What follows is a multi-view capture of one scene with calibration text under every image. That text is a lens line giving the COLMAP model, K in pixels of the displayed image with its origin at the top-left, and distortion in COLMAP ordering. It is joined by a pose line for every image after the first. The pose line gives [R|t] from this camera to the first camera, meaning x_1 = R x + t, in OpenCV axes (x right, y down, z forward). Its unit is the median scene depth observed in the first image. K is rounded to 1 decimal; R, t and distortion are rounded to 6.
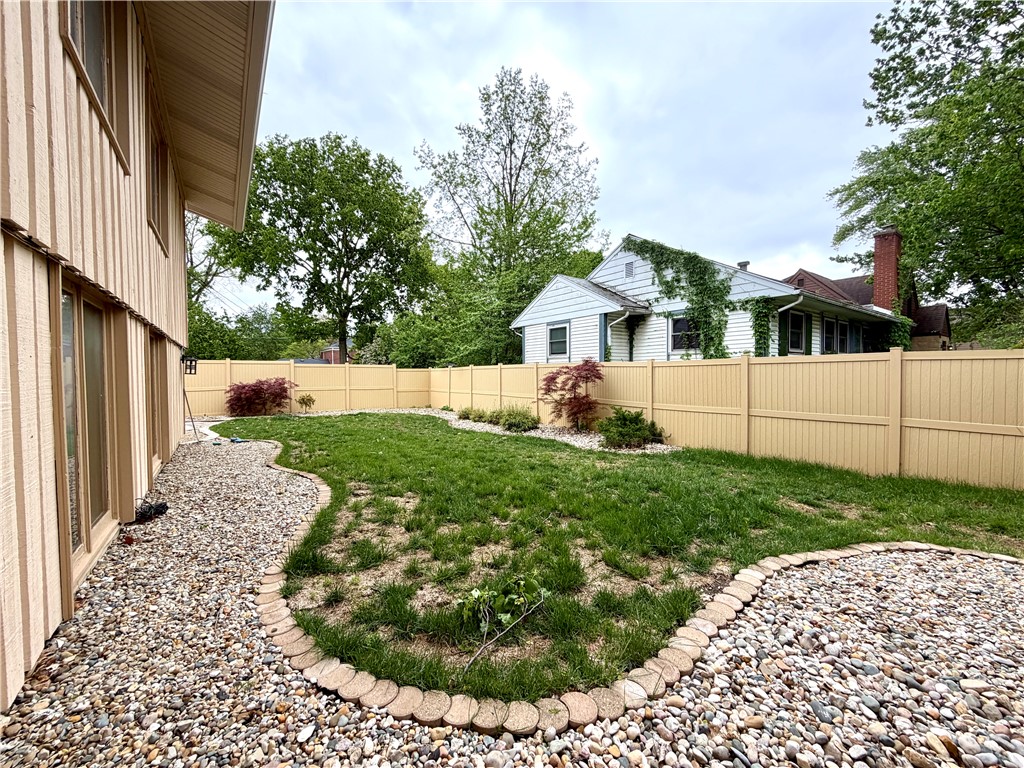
lens RADIAL K [[410.4, 0, 501.1], [0, 410.4, 388.2], [0, 0, 1]] dist [0.002037, -0.000195]
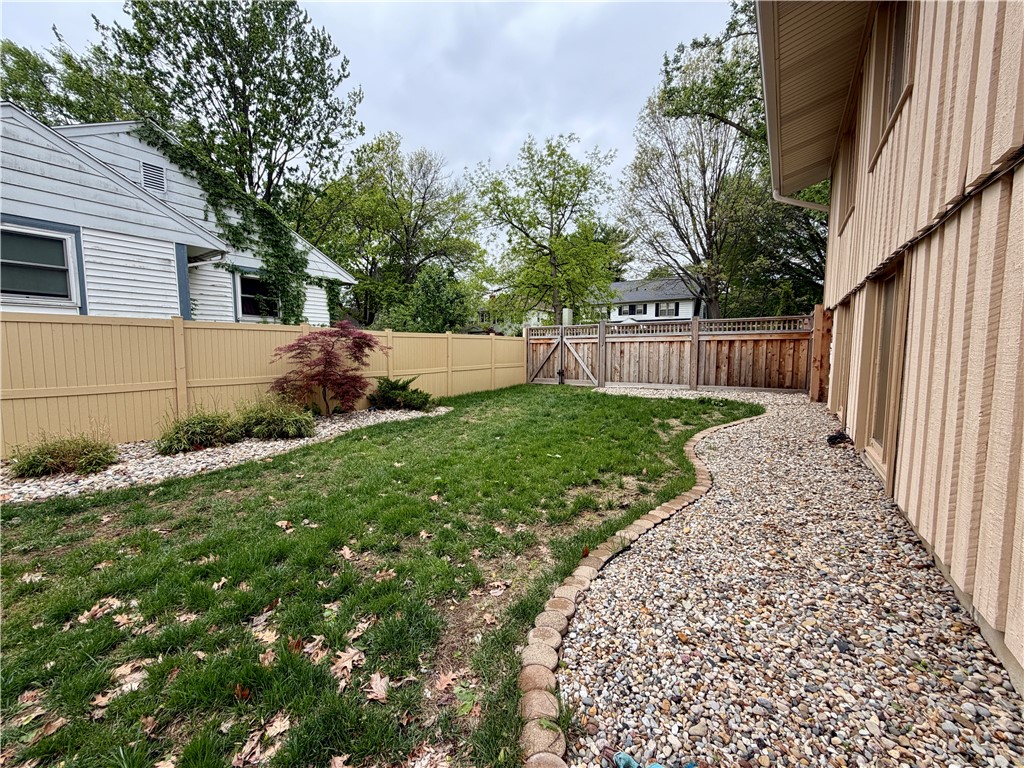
lens RADIAL K [[410.4, 0, 515.1], [0, 410.4, 384.5], [0, 0, 1]] dist [0.002037, -0.000195]
pose [[-0.382426, -0.084733, 0.920093, -0.543620], [0.020439, 0.994767, 0.100105, -0.025082], [-0.923760, 0.057089, -0.378693, 0.804338]]
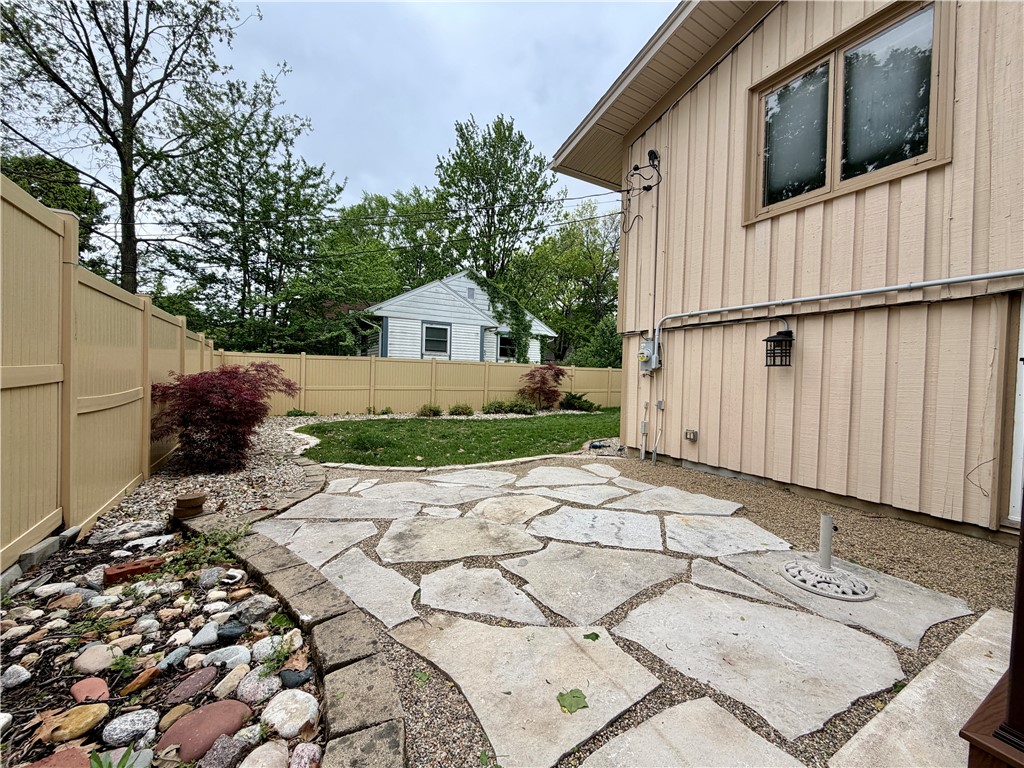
lens RADIAL K [[410.4, 0, 510.8], [0, 410.4, 383.4], [0, 0, 1]] dist [0.002037, -0.000195]
pose [[0.069559, -0.023413, 0.997303, -1.104114], [-0.004267, 0.999708, 0.023767, -0.028462], [-0.997569, -0.005909, 0.069439, 0.837150]]
